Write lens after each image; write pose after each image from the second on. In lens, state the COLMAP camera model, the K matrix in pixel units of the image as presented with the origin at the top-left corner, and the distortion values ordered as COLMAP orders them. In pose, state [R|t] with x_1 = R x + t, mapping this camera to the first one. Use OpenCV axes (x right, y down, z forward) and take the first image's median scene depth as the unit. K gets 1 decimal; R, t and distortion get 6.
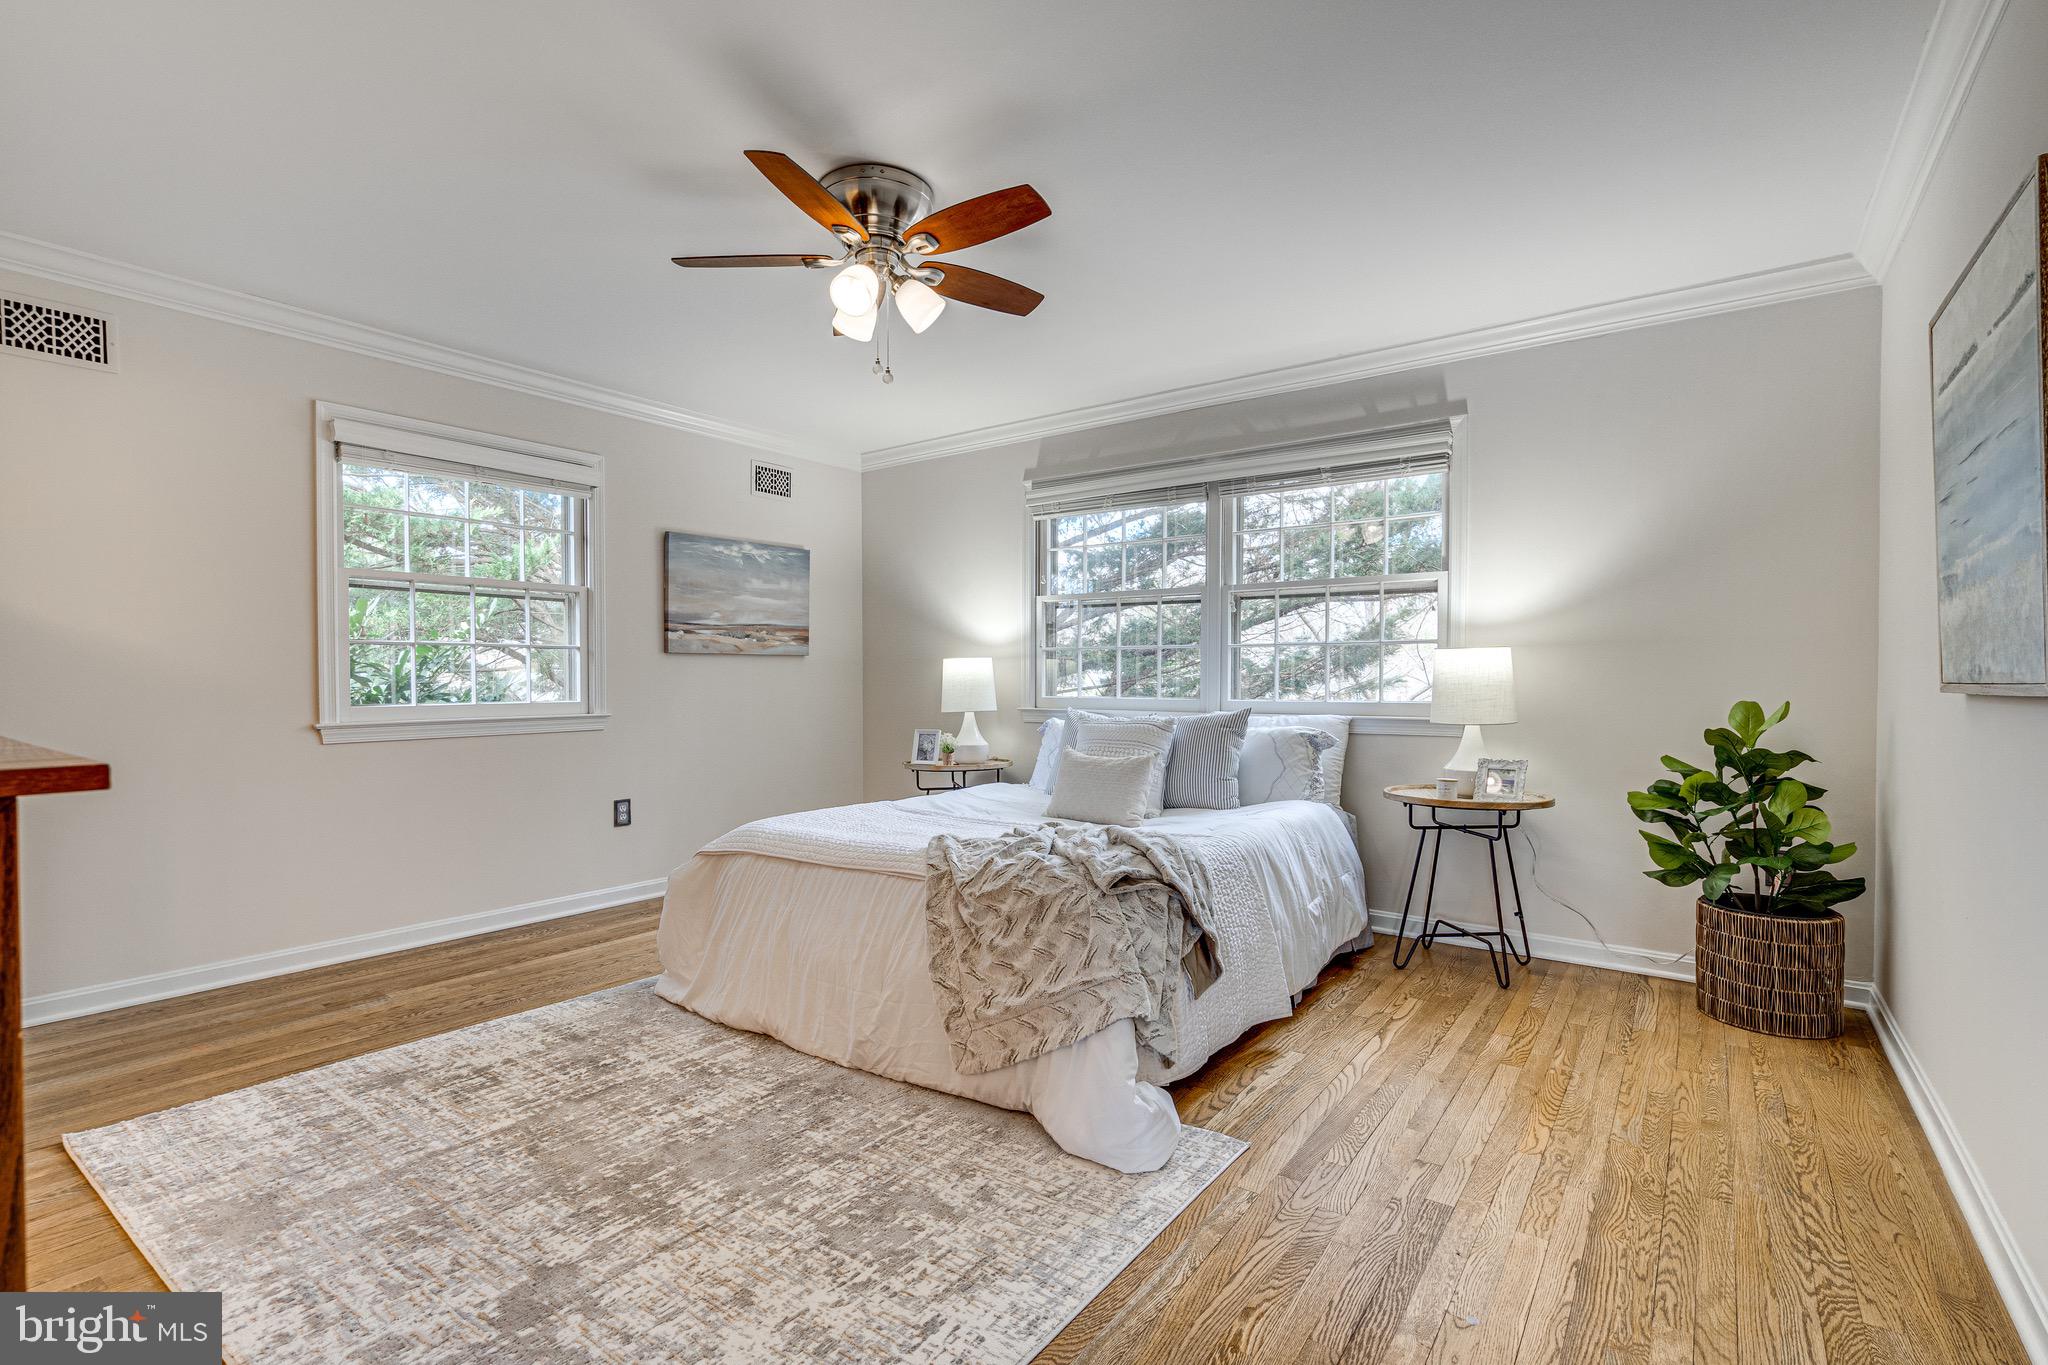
lens RADIAL K [[947.2, 0, 1021.4], [0, 947.2, 670.0], [0, 0, 1]] dist [-0.000446, -0.000464]
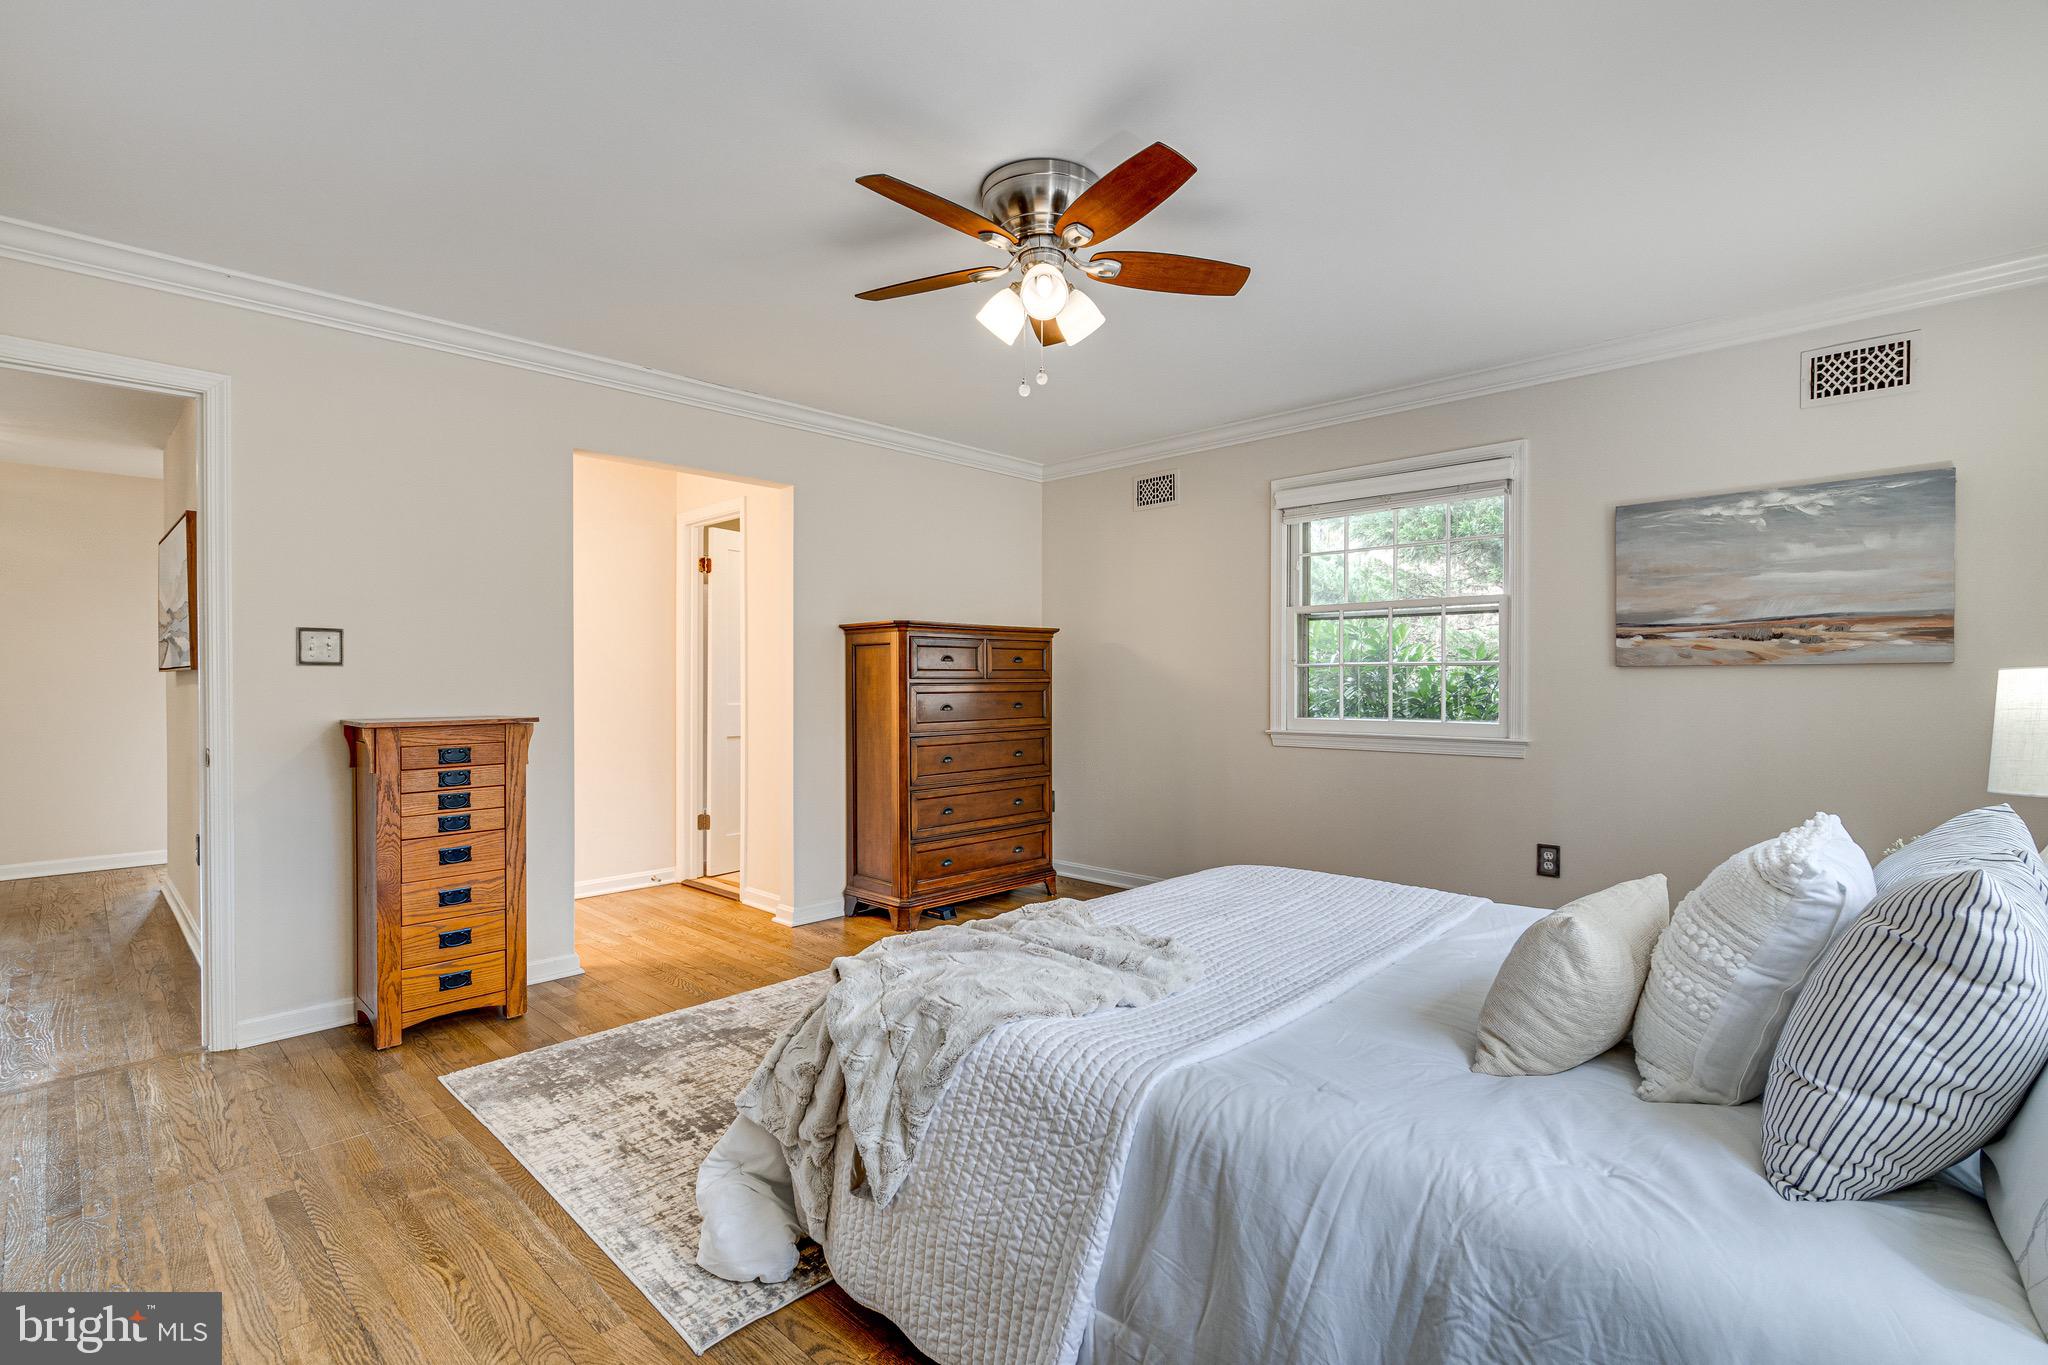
lens RADIAL K [[912.4, 0, 1021.2], [0, 912.4, 719.3], [0, 0, 1]] dist [-0.028767, -0.000146]
pose [[-0.123392, 0.035757, -0.991714, 0.423213], [0.006940, 0.999357, 0.035169, -0.004829], [0.992334, -0.002543, -0.123561, 0.642956]]
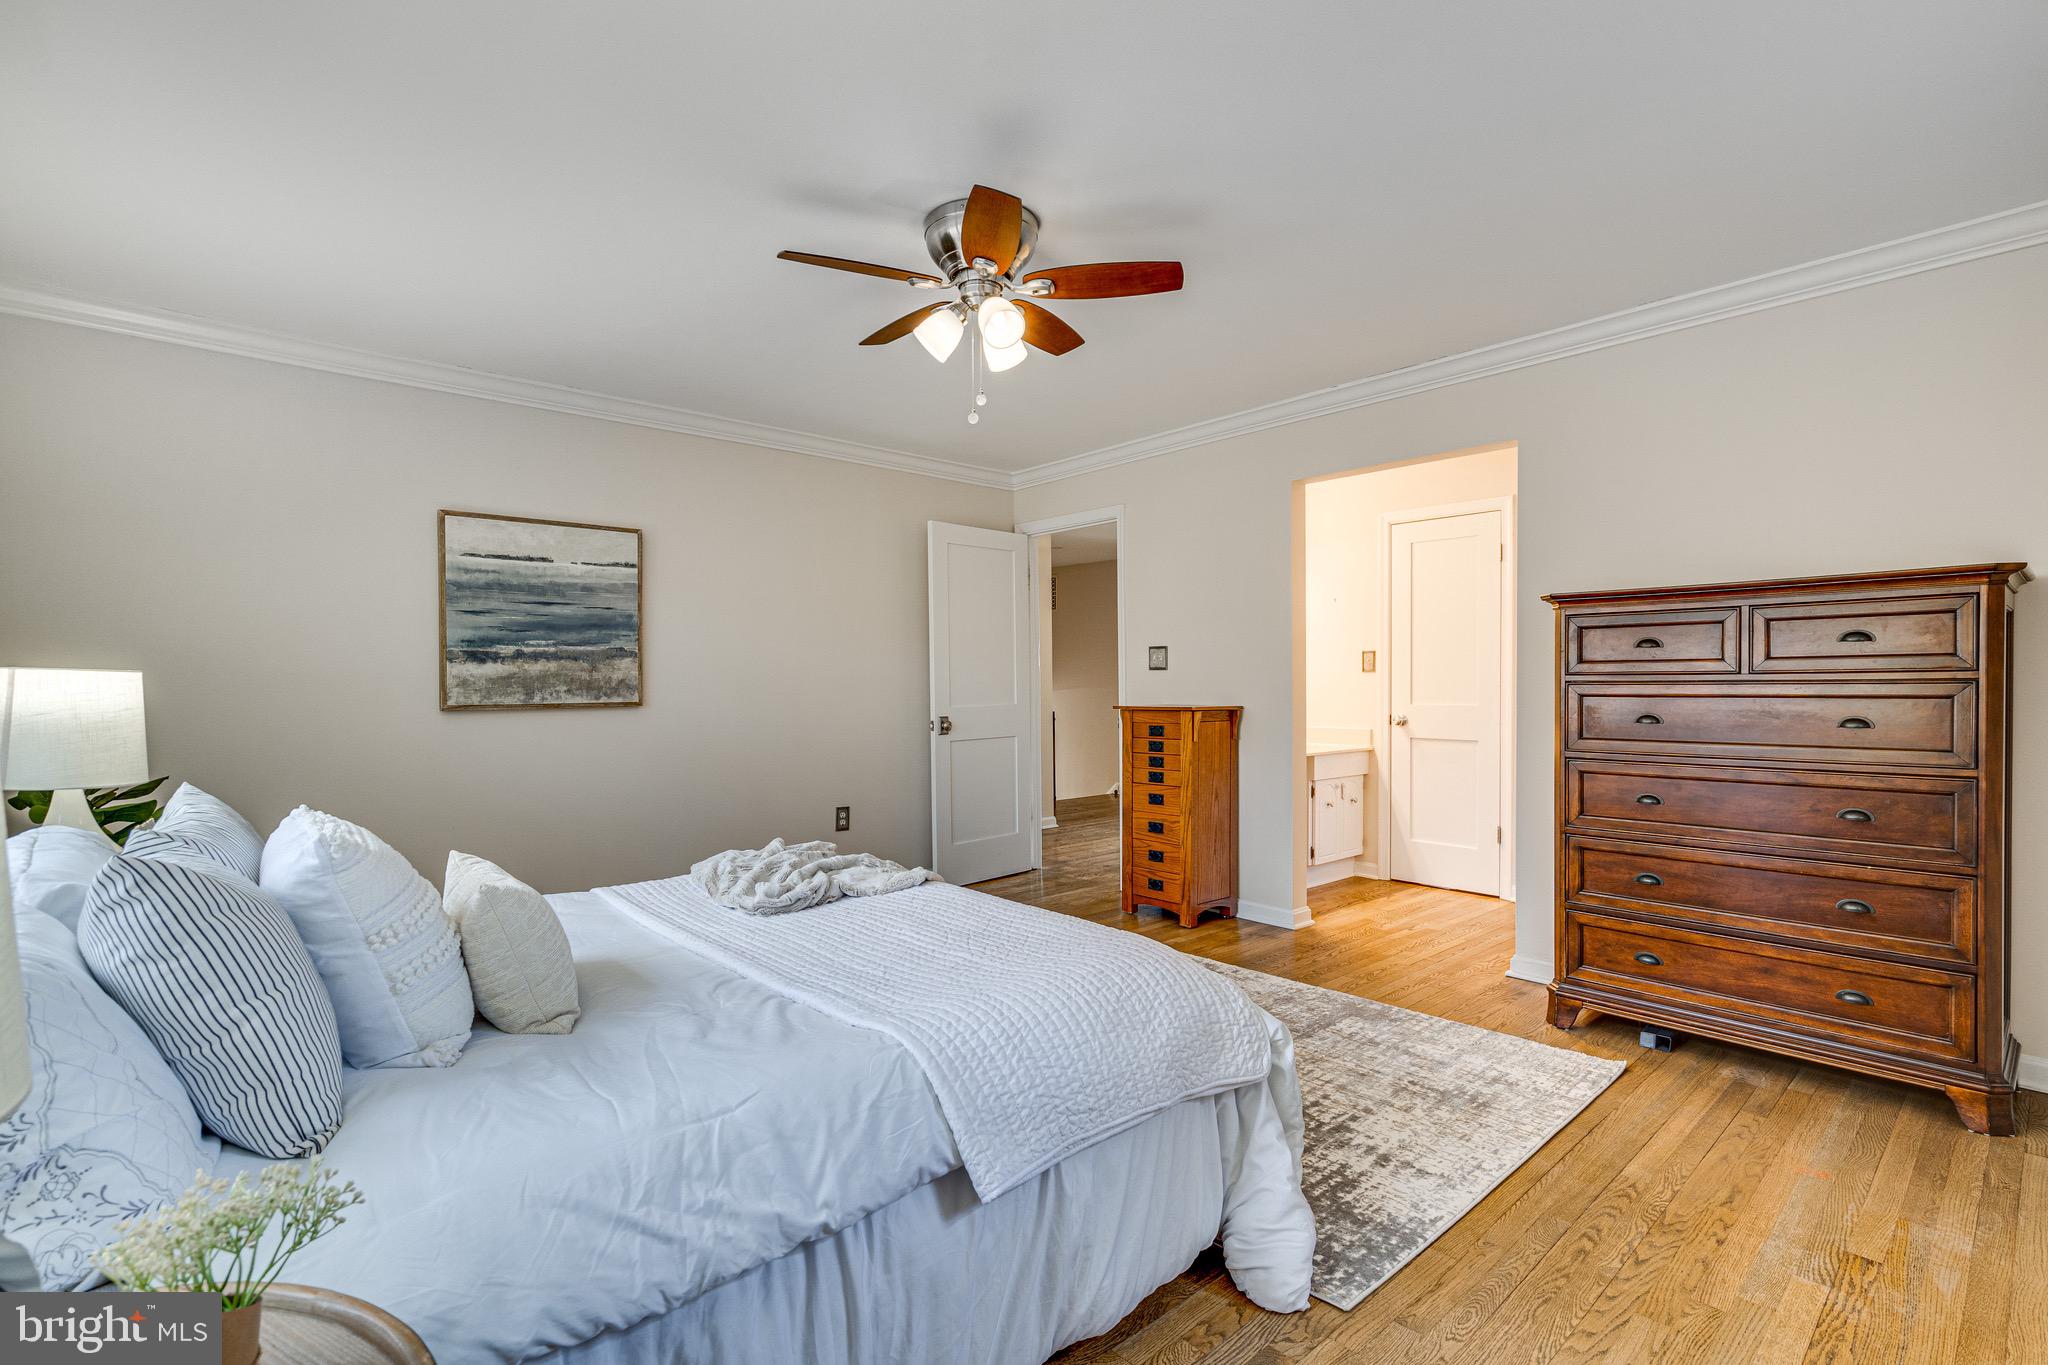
lens RADIAL K [[947.2, 0, 1021.4], [0, 947.2, 670.0], [0, 0, 1]] dist [-0.000446, -0.000464]
pose [[-0.979476, 0.006043, 0.201472, -0.230285], [0.003217, 0.999892, -0.014354, -0.009313], [-0.201537, -0.013411, -0.979389, 1.169313]]
